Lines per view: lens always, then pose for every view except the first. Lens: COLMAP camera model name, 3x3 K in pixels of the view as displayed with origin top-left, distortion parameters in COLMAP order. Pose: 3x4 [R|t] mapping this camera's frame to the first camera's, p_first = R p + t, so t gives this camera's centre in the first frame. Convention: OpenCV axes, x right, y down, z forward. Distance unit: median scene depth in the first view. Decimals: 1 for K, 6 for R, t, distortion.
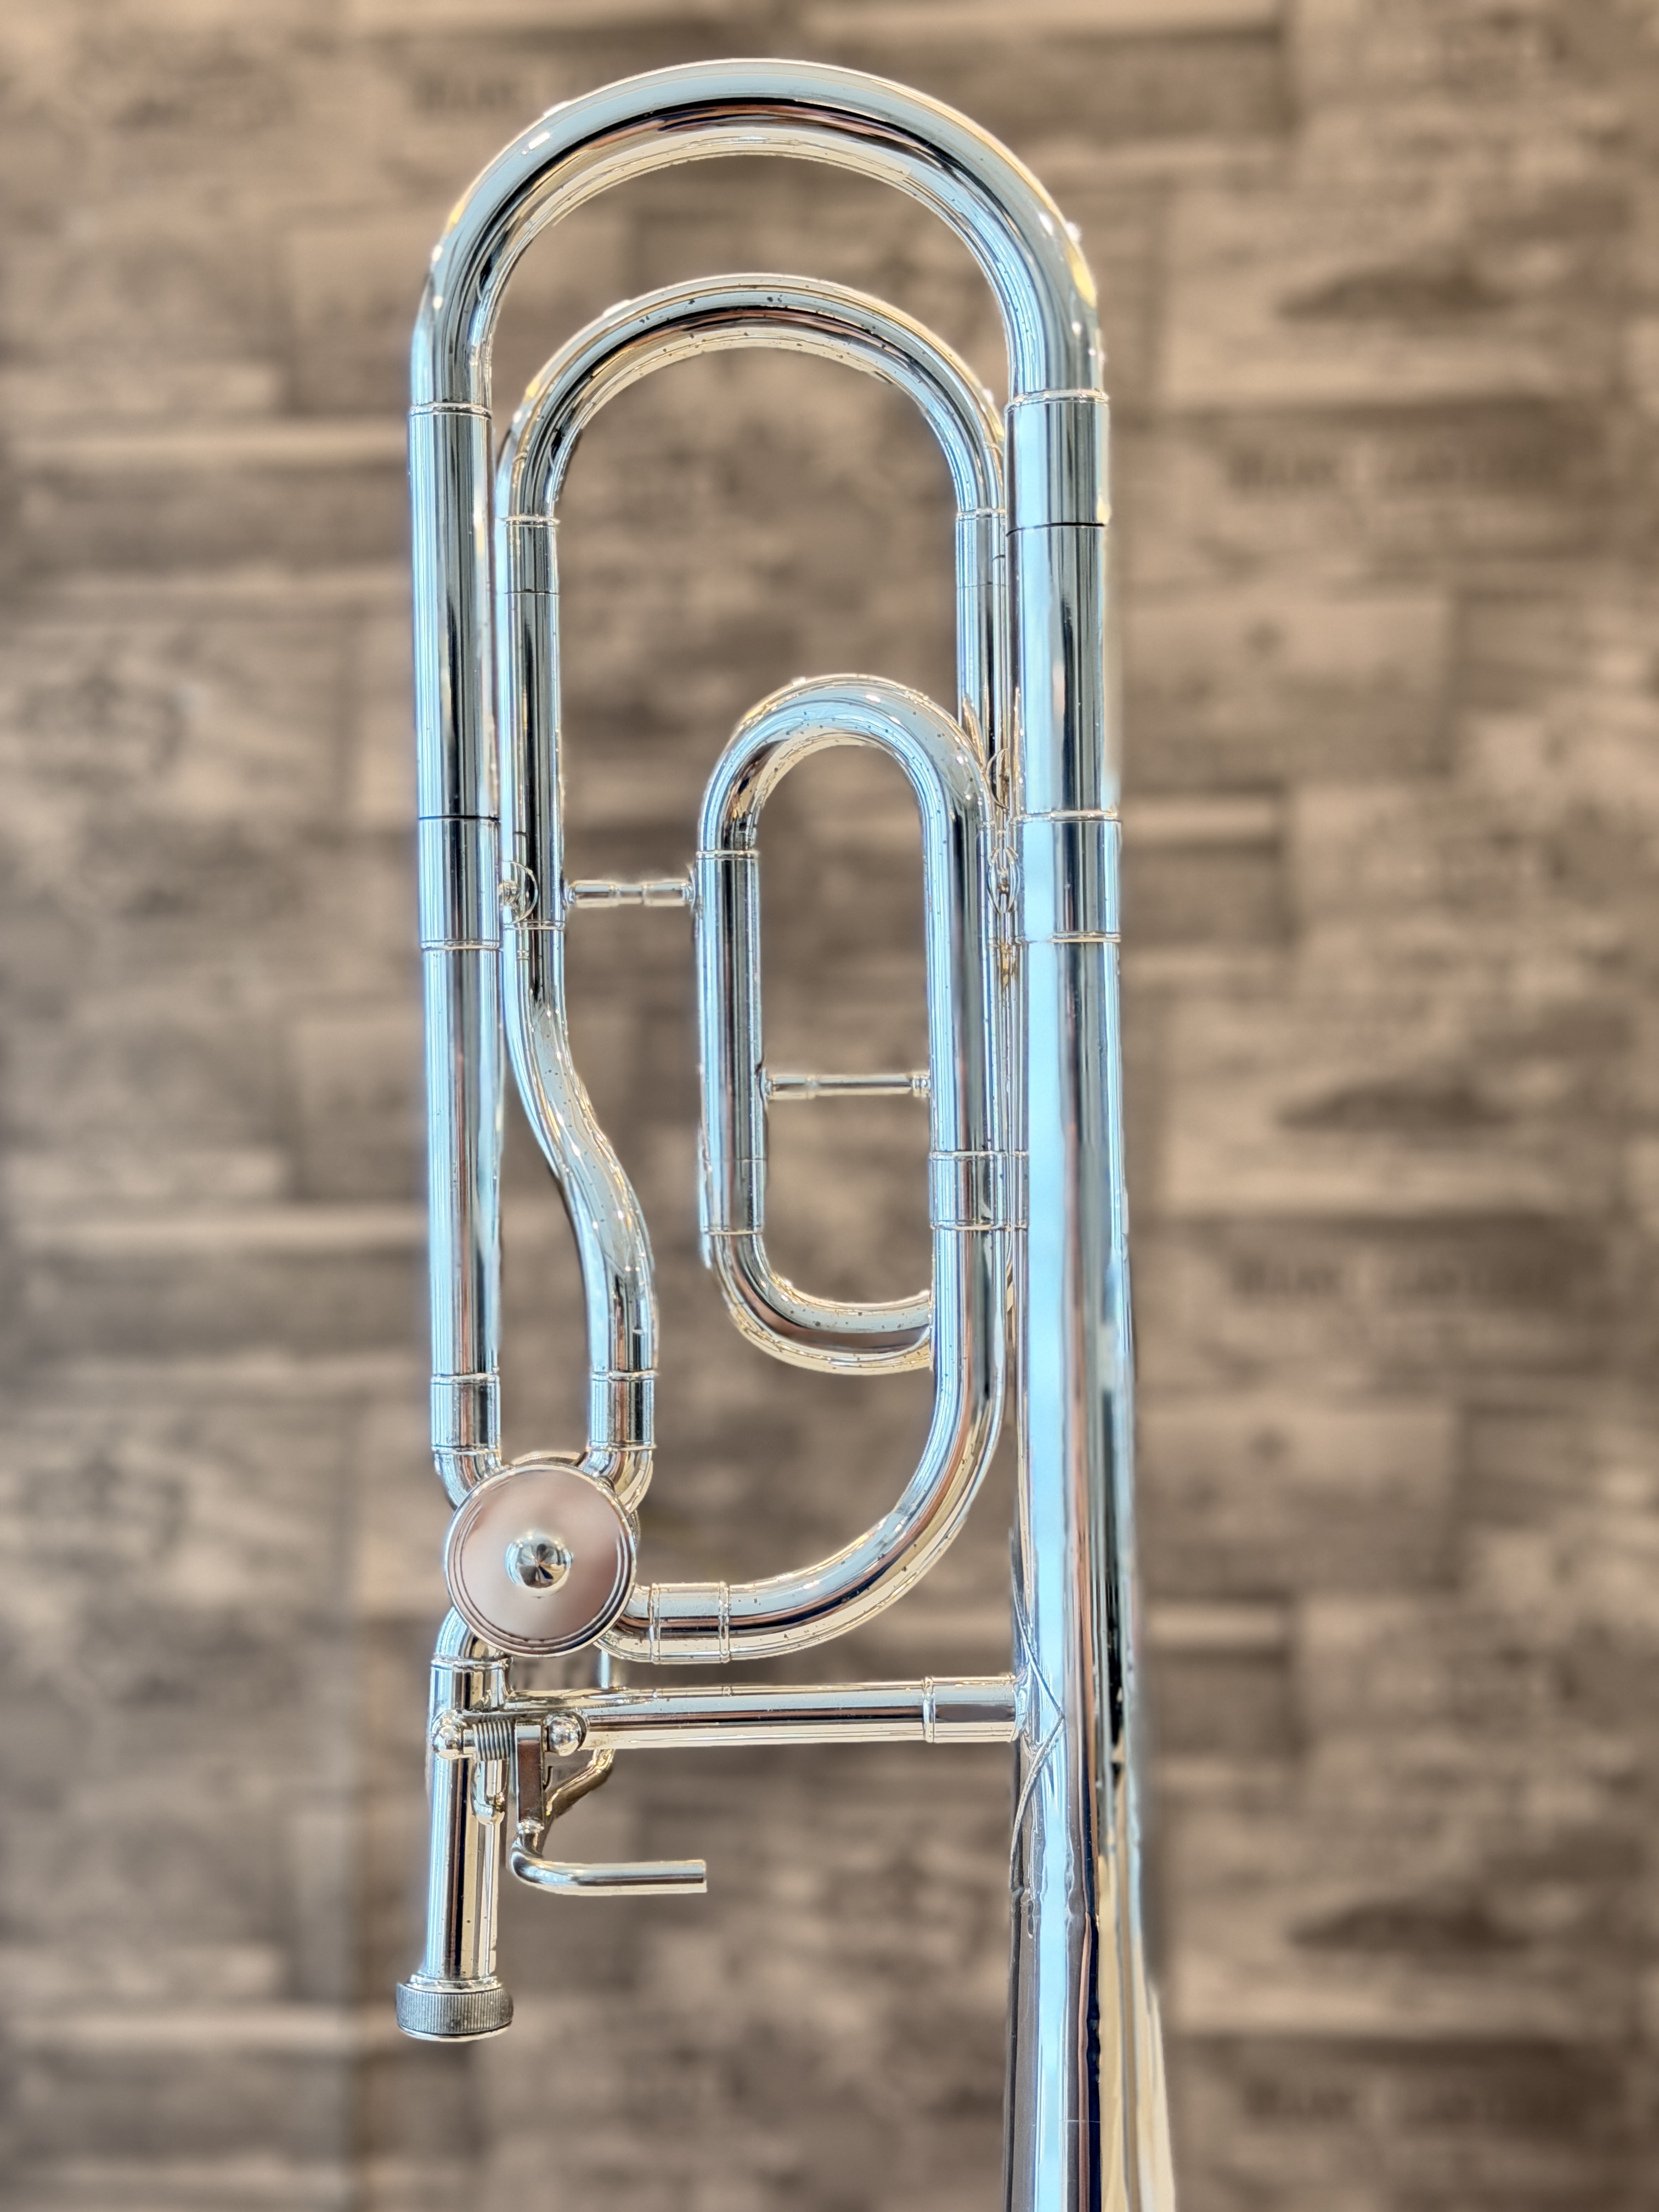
lens RADIAL K [[2998.0, 0, 842.6], [0, 2998.0, 1141.8], [0, 0, 1]] dist [0.111413, -0.019271]
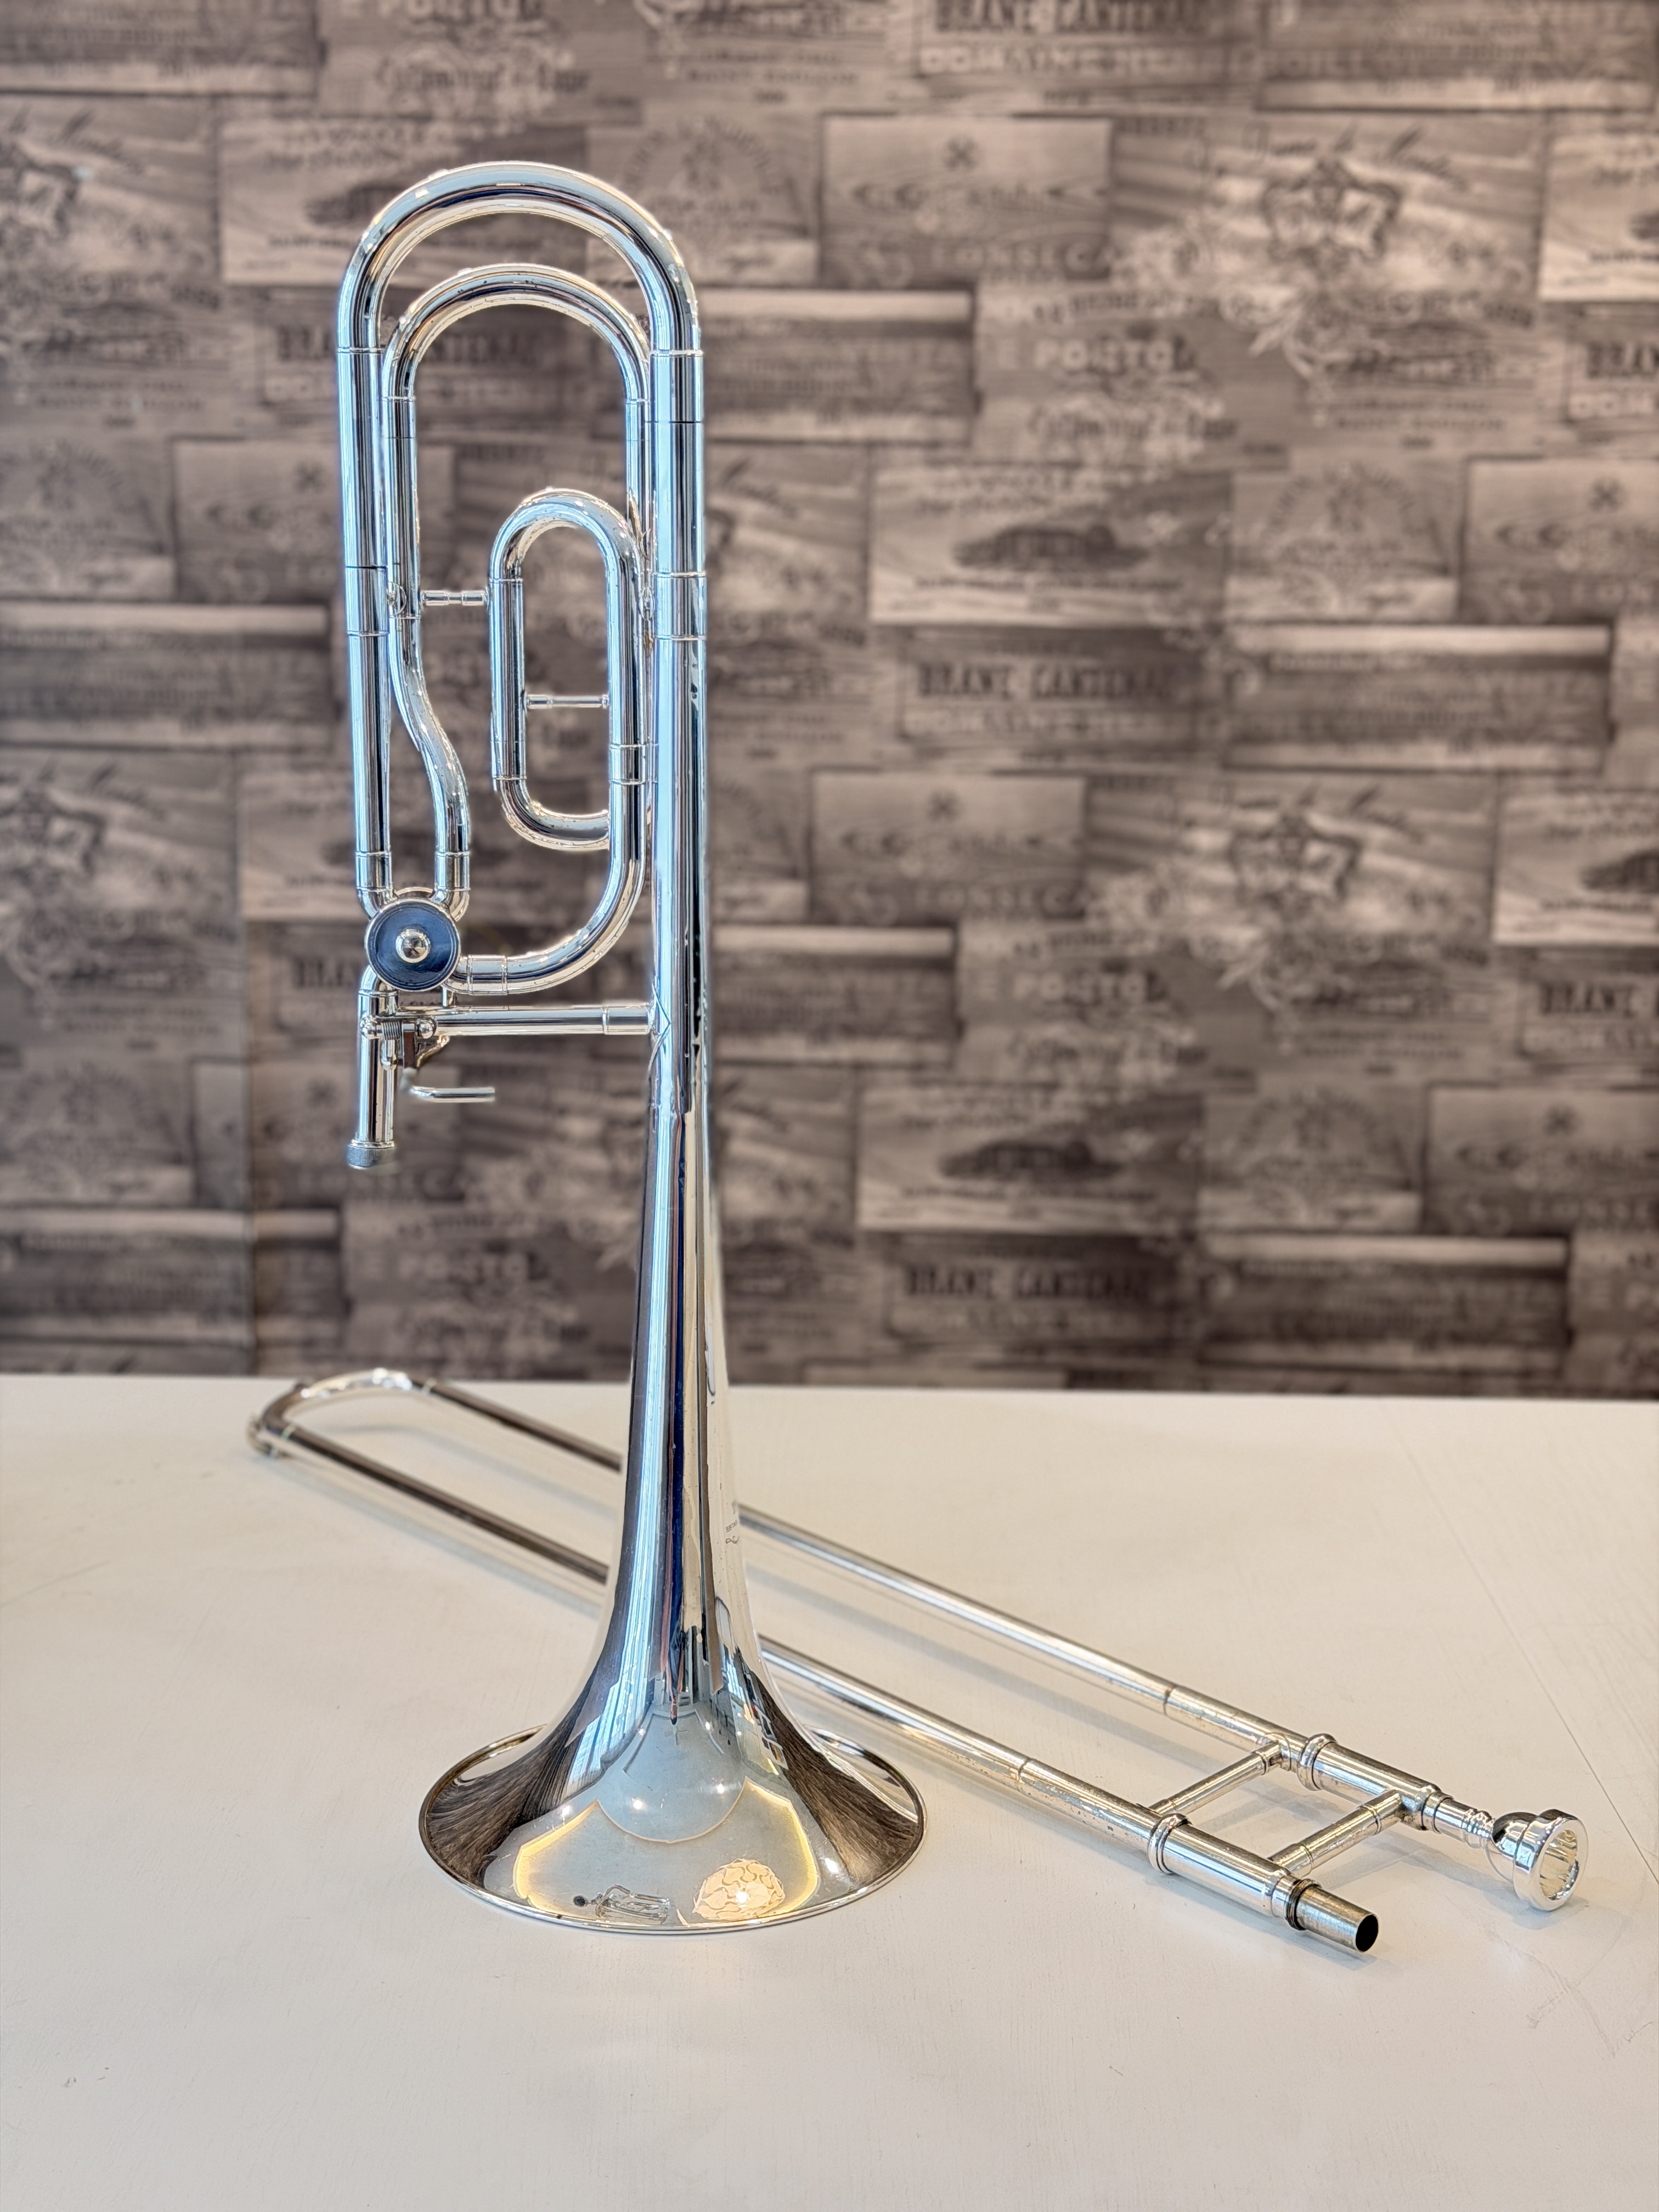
lens RADIAL K [[3031.5, 0, 829.5], [0, 3031.5, 1106.0], [0, 0, 1]] dist [0.148339, -0.272522]
pose [[0.998449, 0.010871, 0.054608, 0.065568], [-0.022858, 0.974328, 0.223968, -0.208193], [-0.050772, -0.224869, 0.973065, -0.977563]]
